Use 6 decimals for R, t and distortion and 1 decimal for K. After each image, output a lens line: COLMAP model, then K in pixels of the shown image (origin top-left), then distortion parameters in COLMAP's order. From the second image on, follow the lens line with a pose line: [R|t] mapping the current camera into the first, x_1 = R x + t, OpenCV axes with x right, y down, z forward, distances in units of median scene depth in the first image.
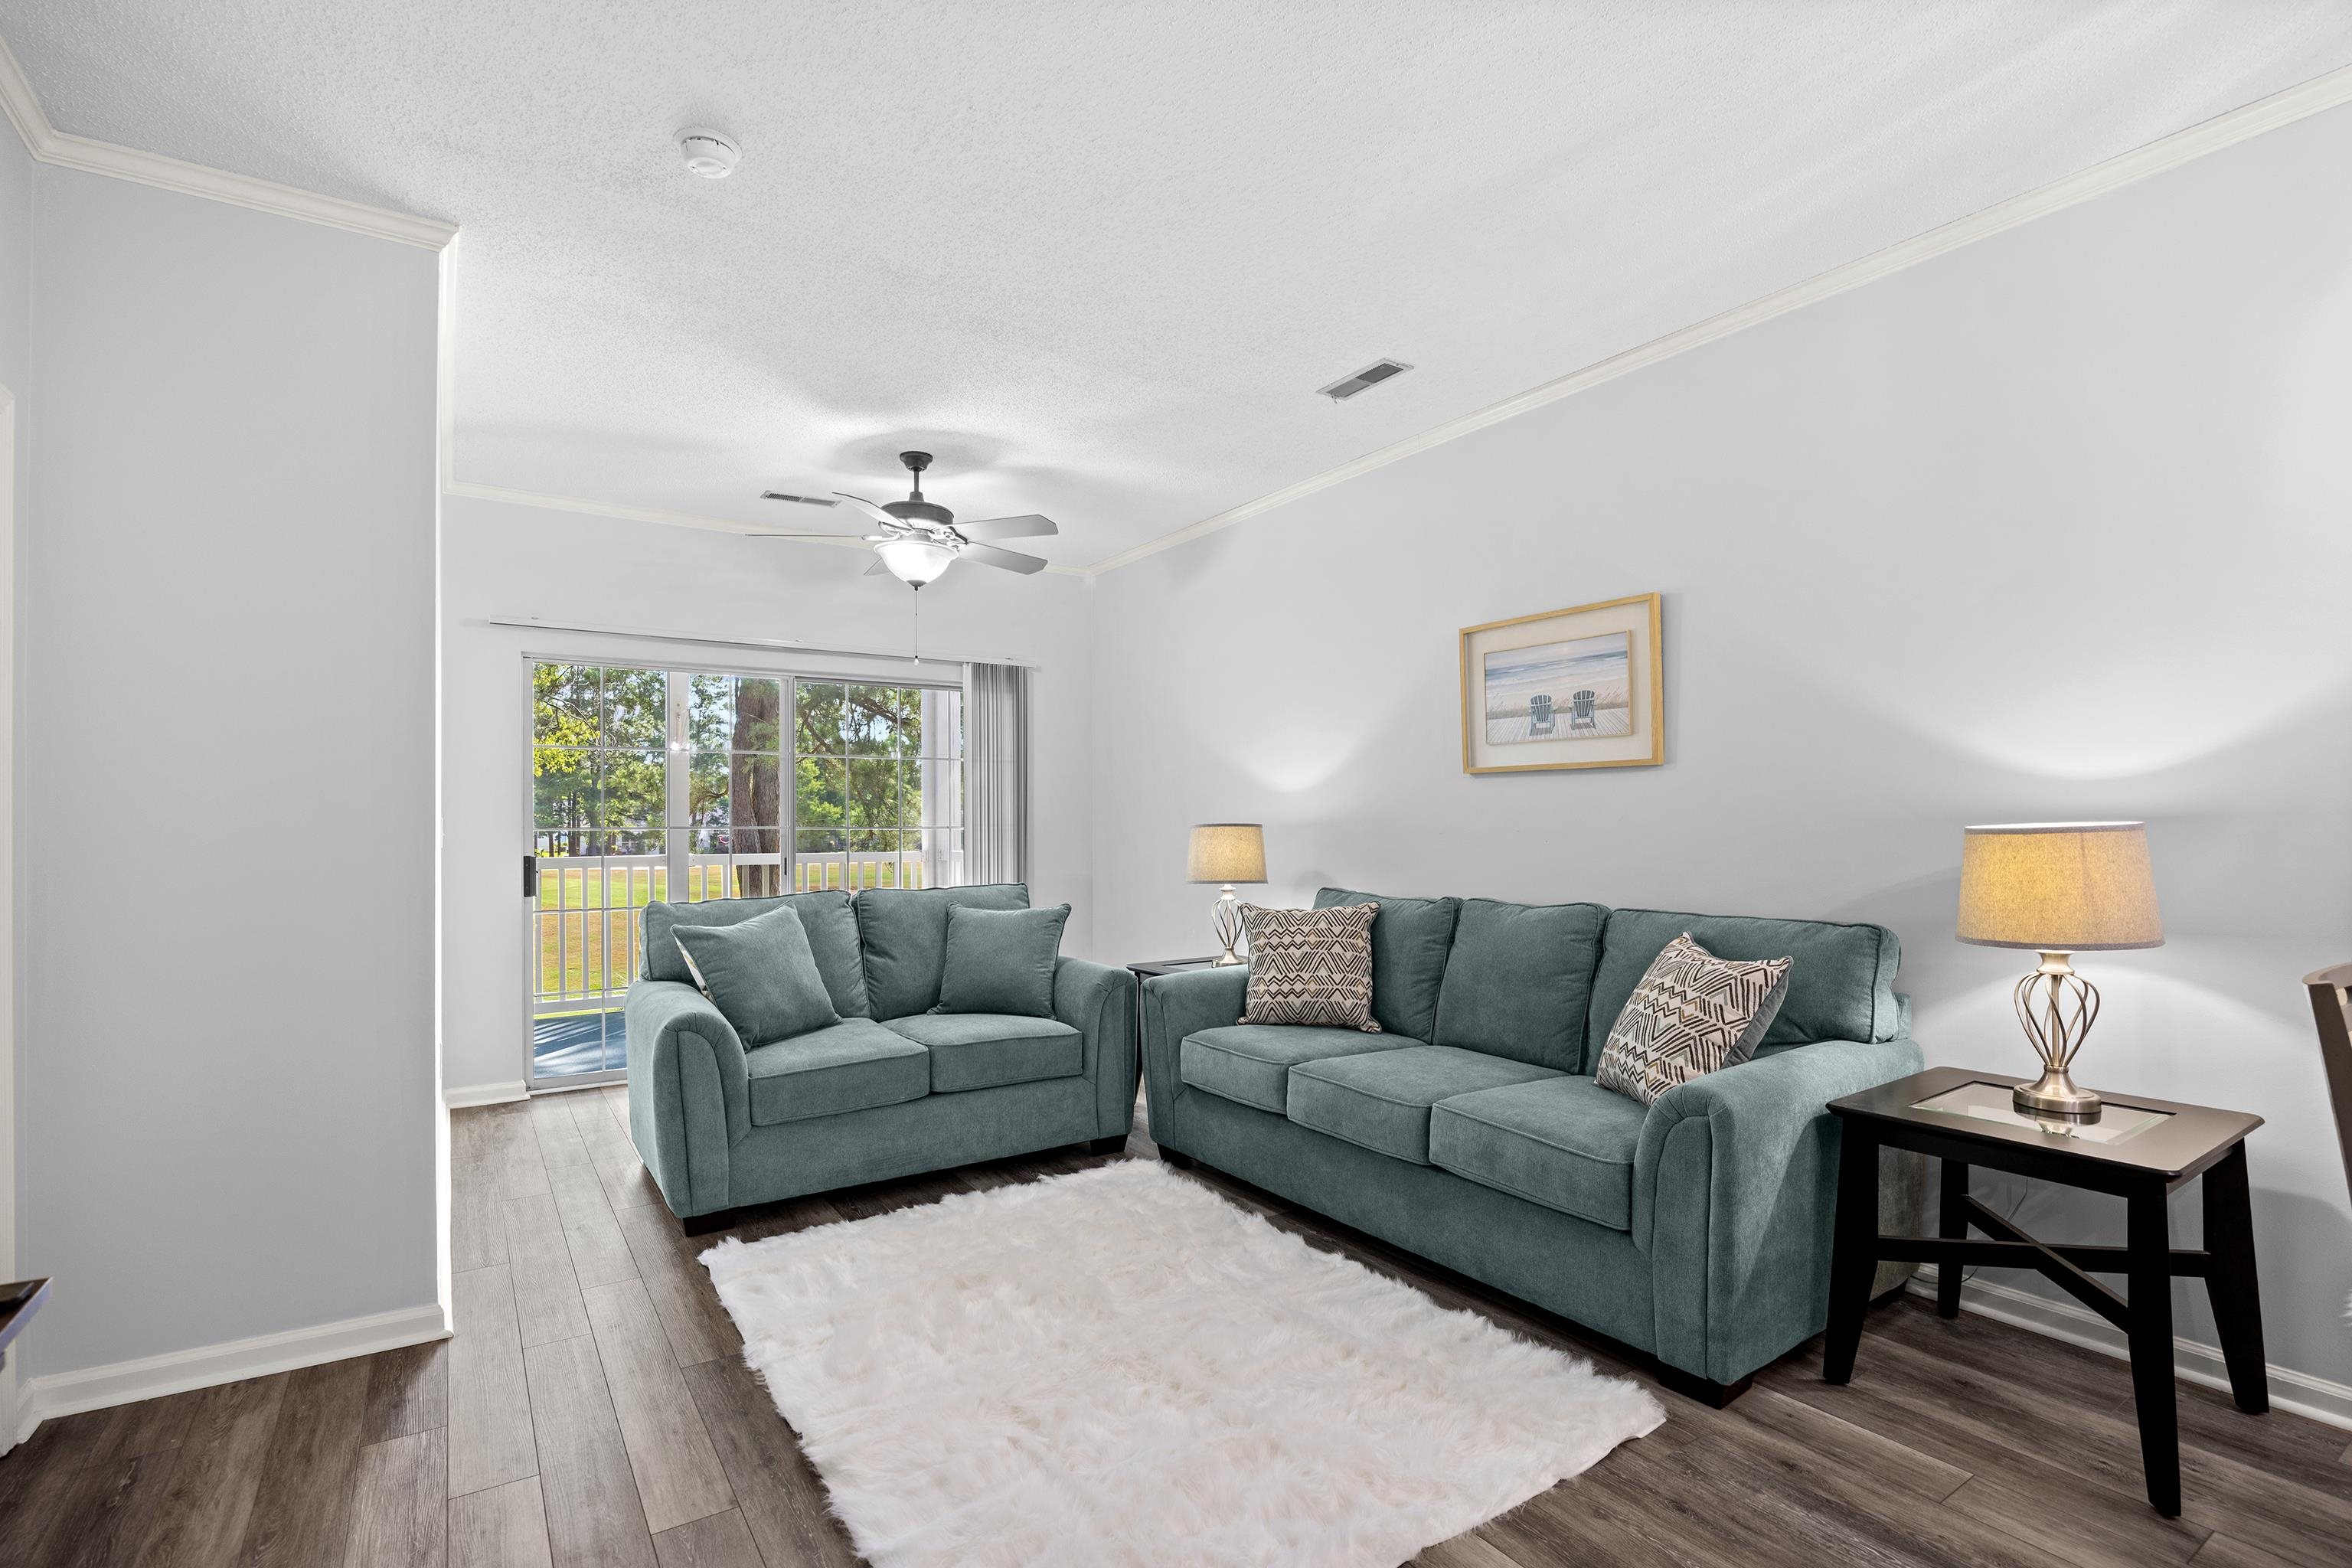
lens RADIAL K [[1099.9, 0, 1177.1], [0, 1099.9, 810.0], [0, 0, 1]] dist [-0.015869, 0.000483]
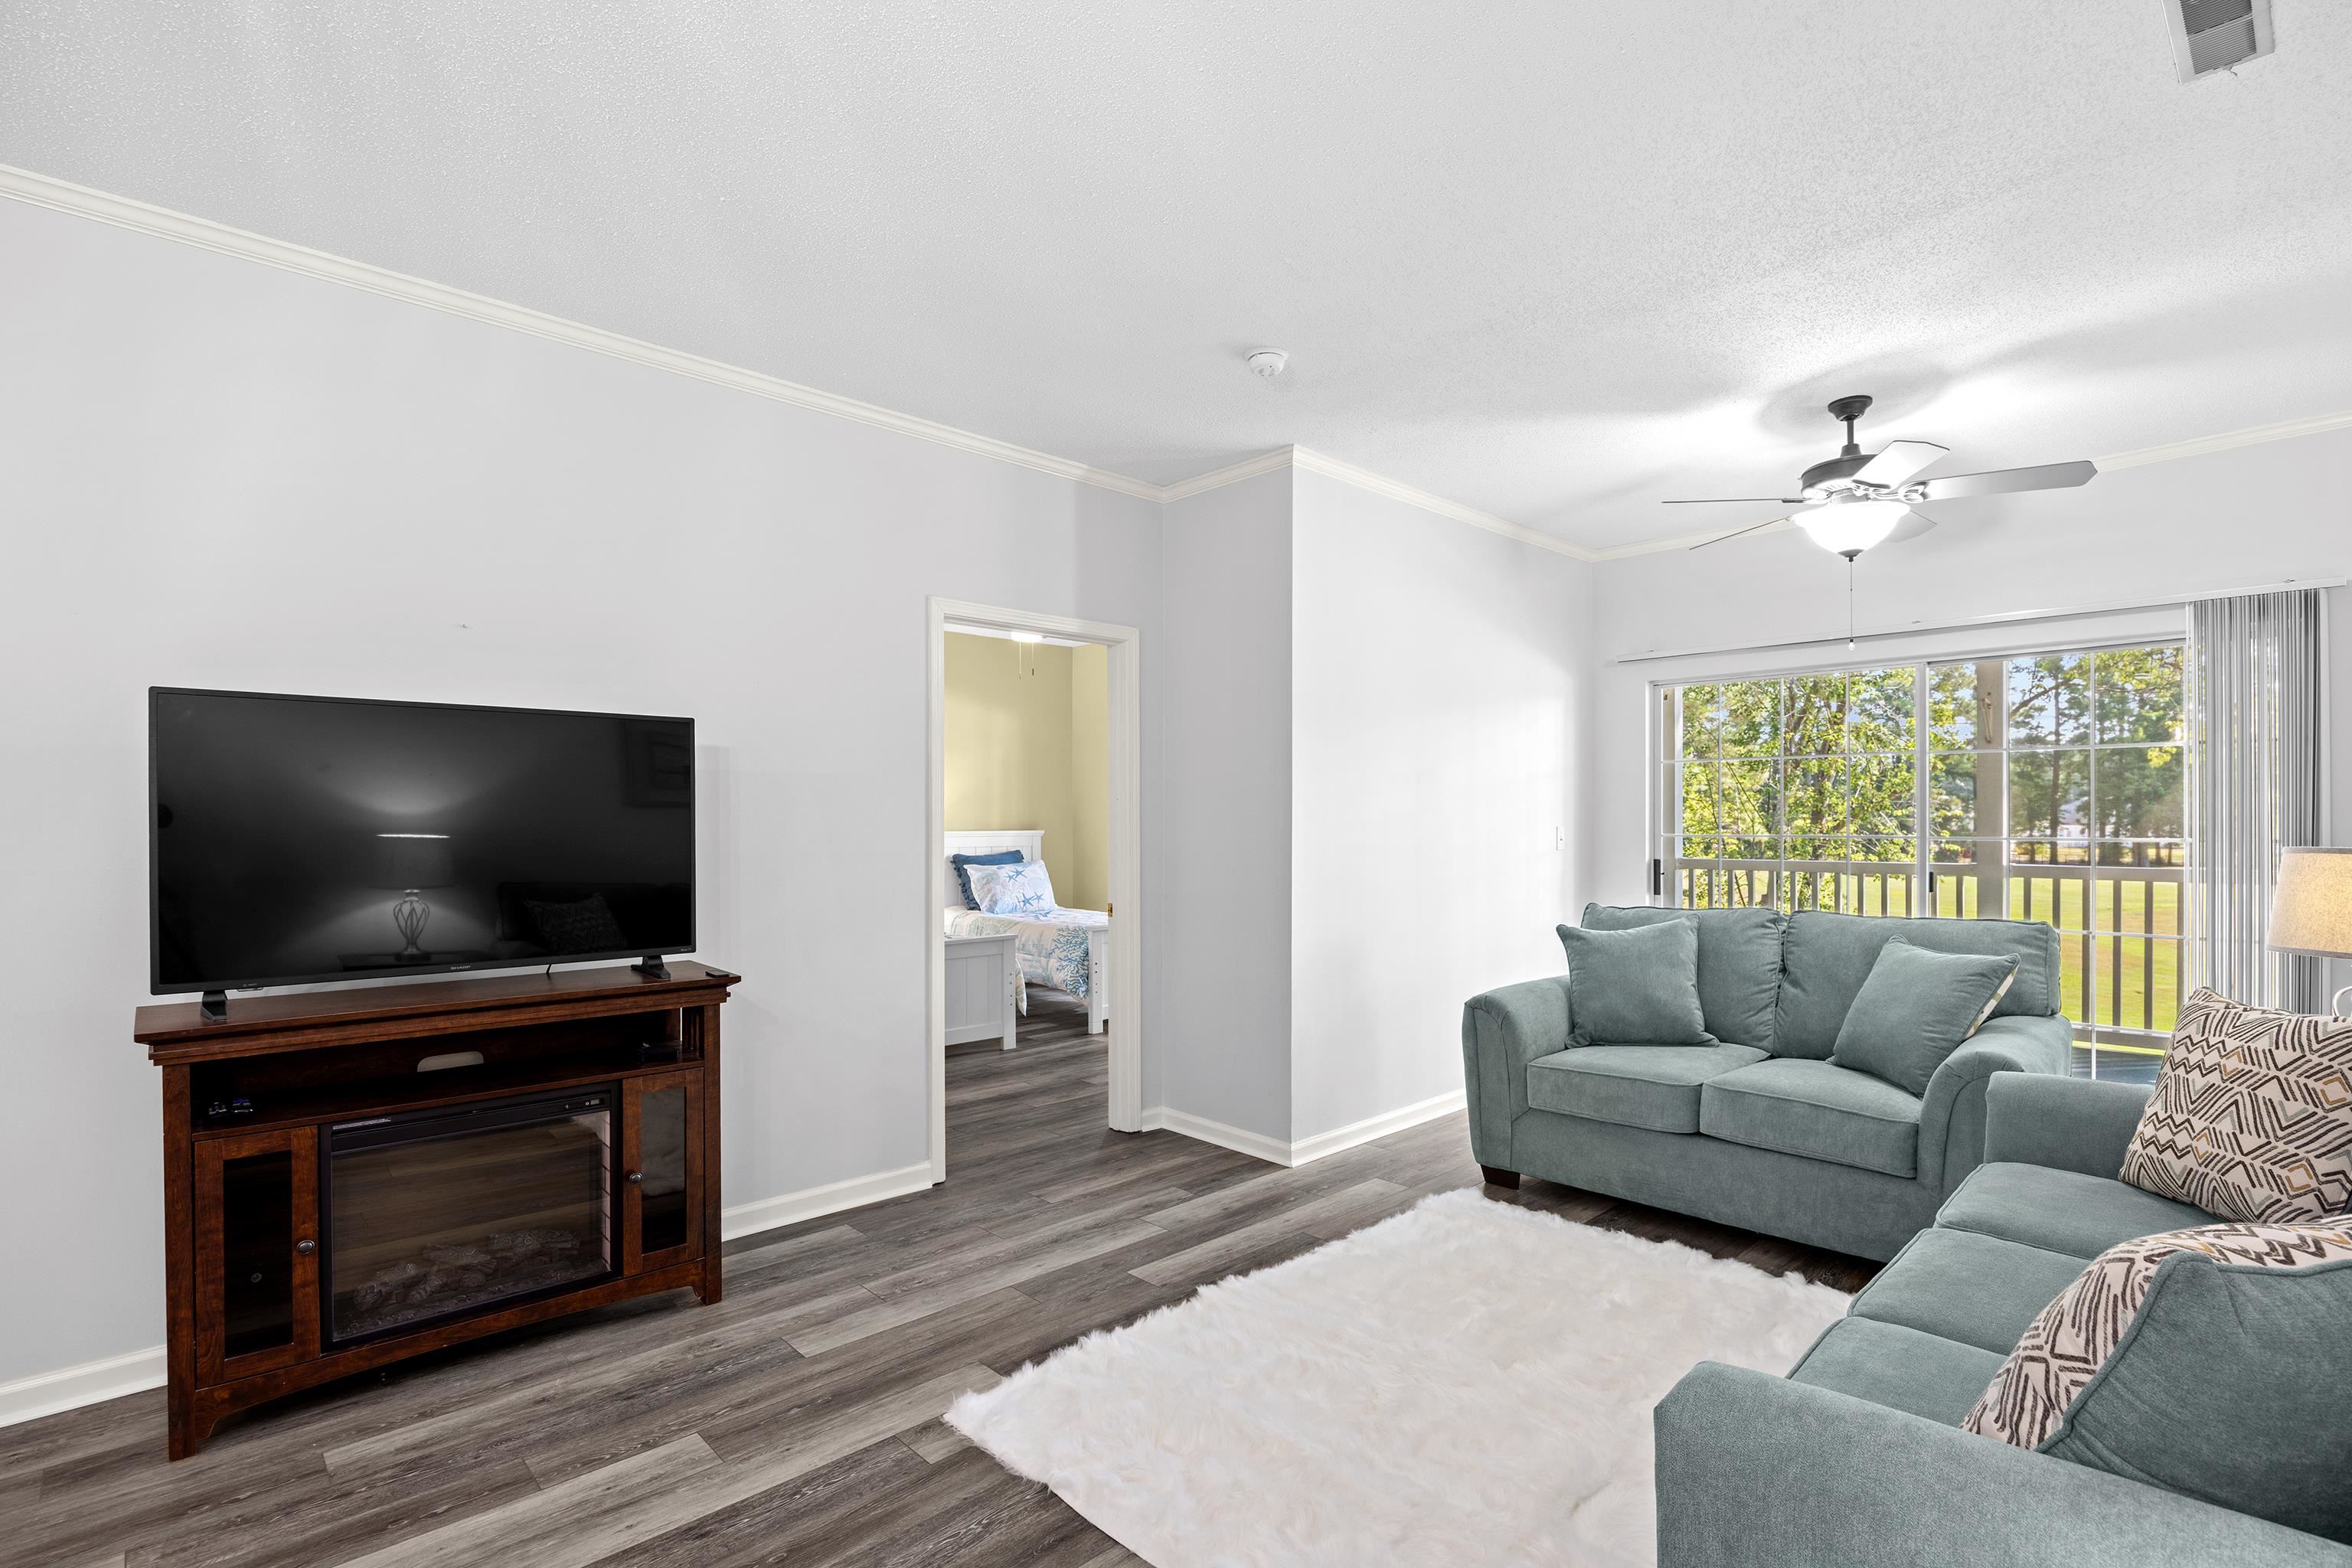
lens RADIAL K [[1099.9, 0, 1177.1], [0, 1099.9, 810.0], [0, 0, 1]] dist [-0.015869, 0.000483]
pose [[0.174388, -0.003532, -0.984671, 0.615771], [0.011042, 0.999938, -0.001632, -0.016065], [0.984615, -0.010588, 0.174416, 0.420102]]
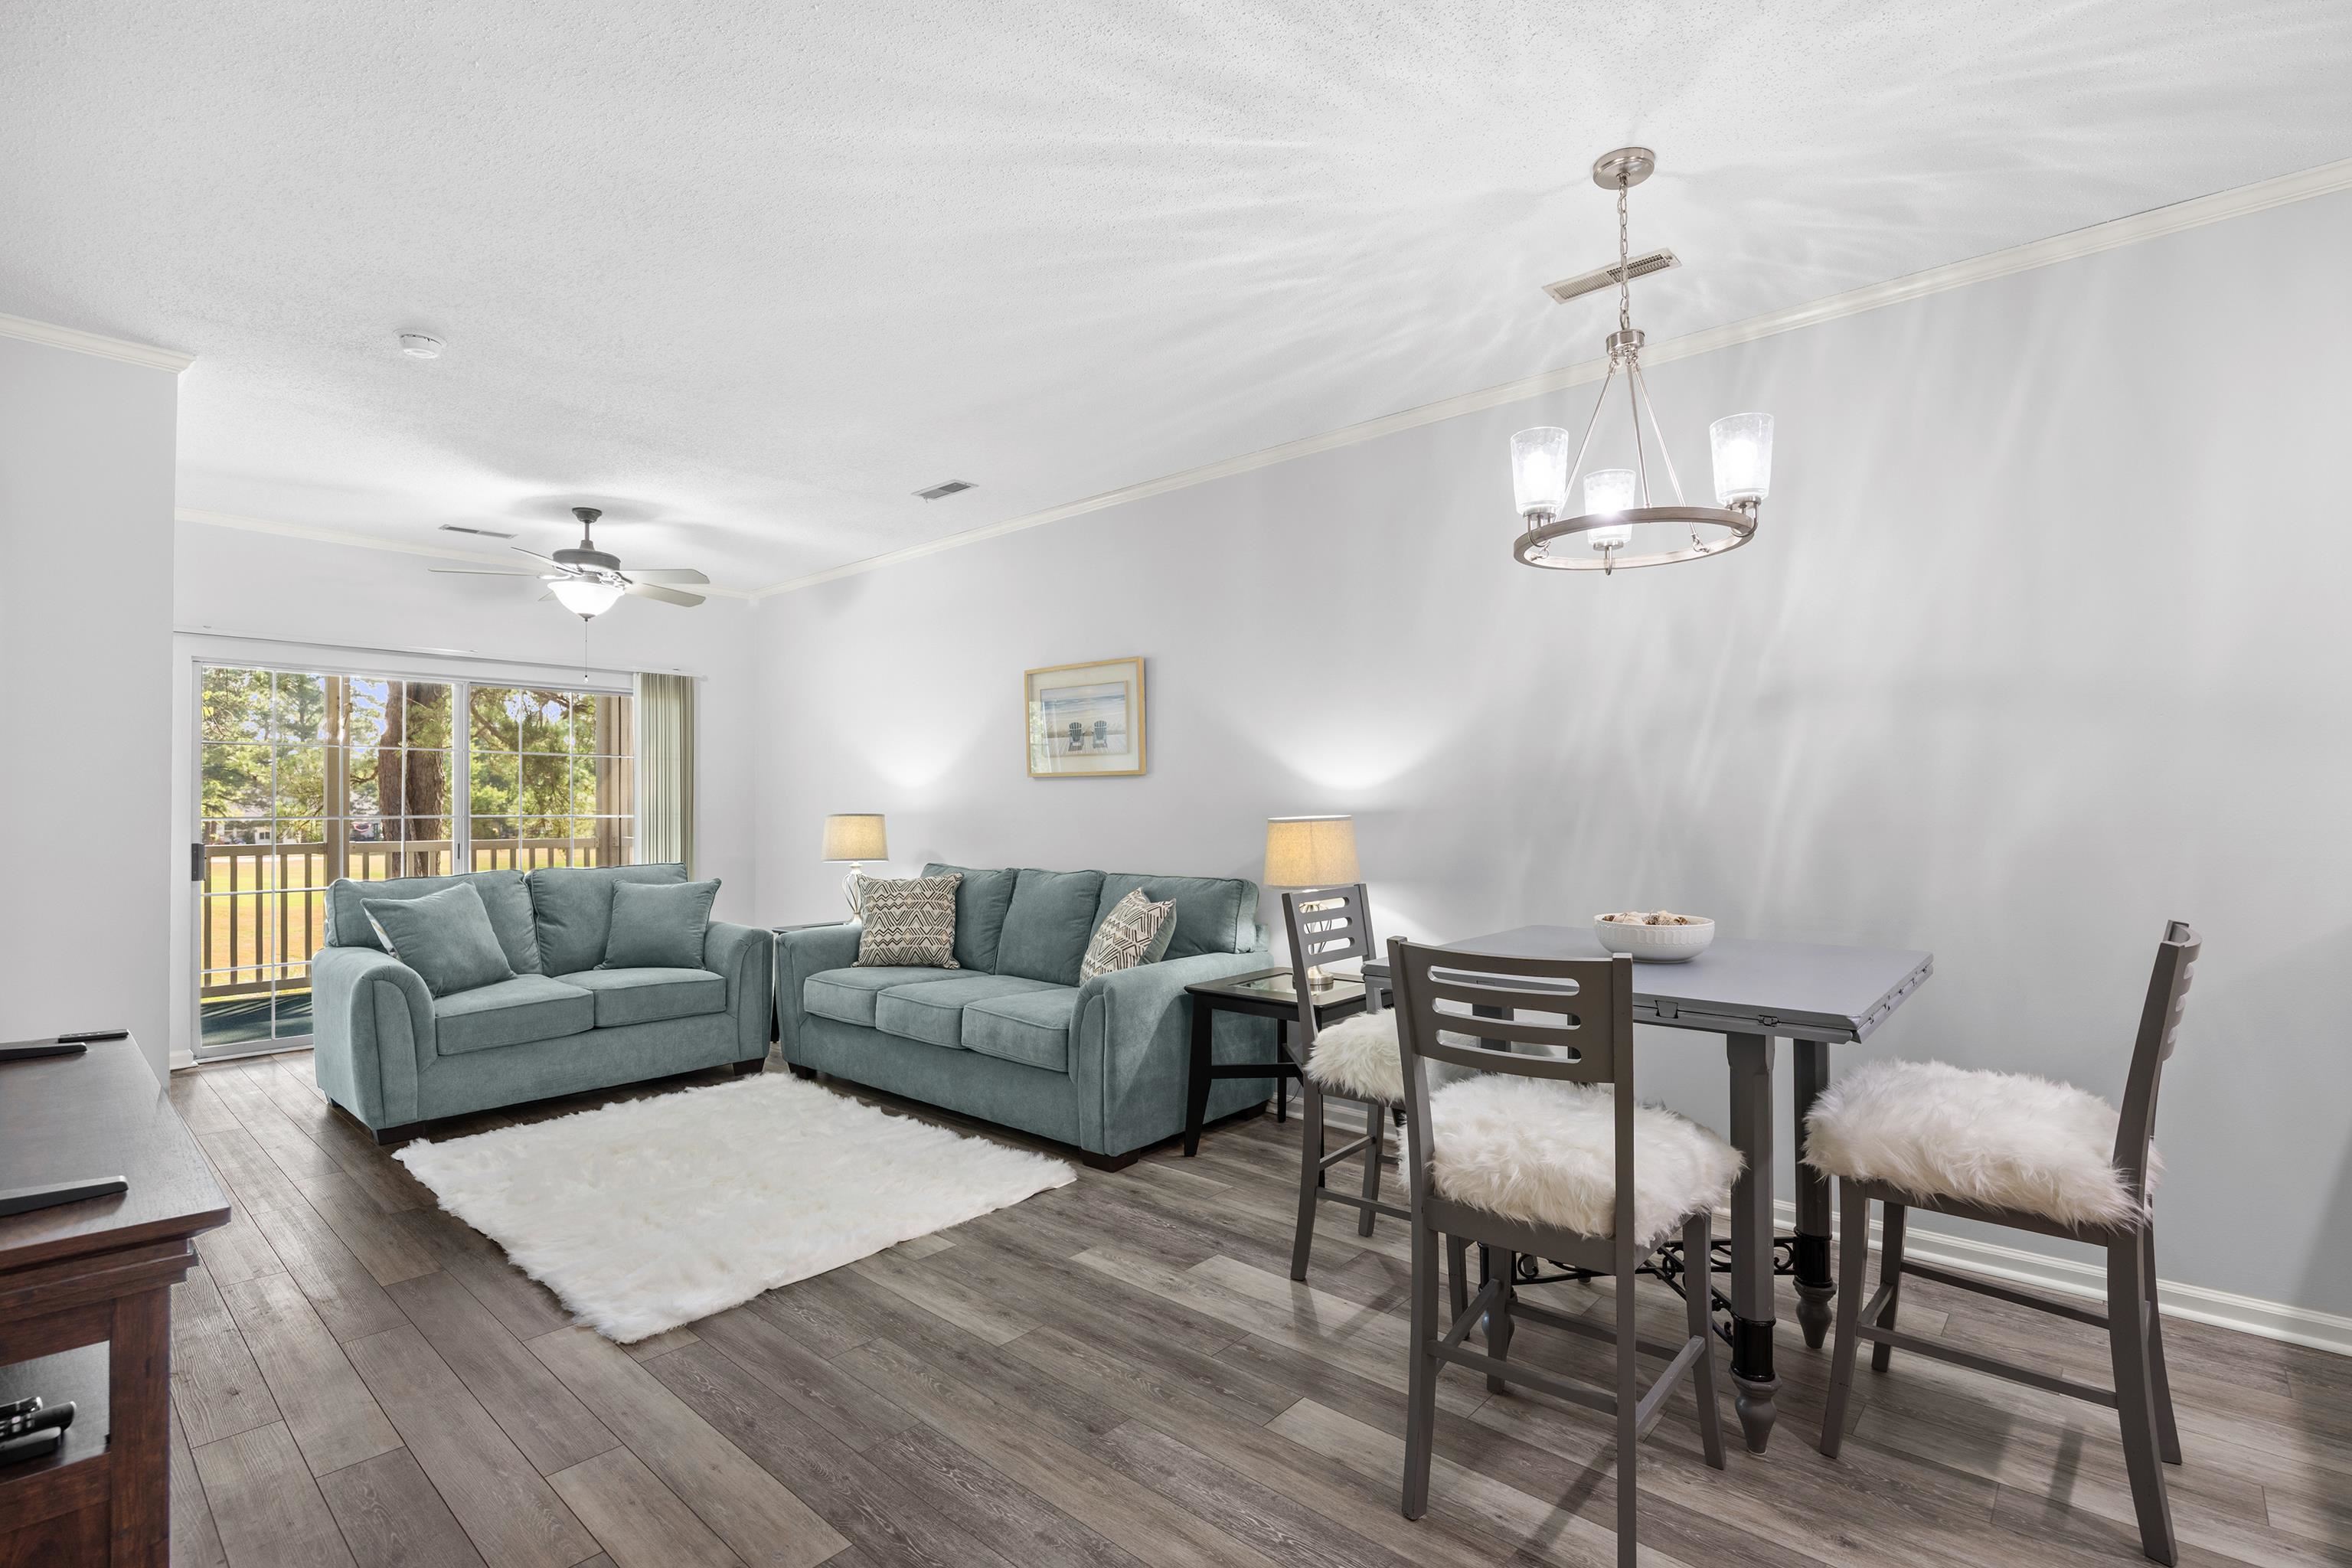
lens RADIAL K [[1085.7, 0, 1167.2], [0, 1085.7, 790.0], [0, 0, 1]] dist [-0.014244, 0.000931]
pose [[0.968268, 0.004846, 0.249867, 0.105035], [-0.003626, 0.999979, -0.005342, -0.012370], [-0.249887, 0.004266, 0.968265, -0.384076]]
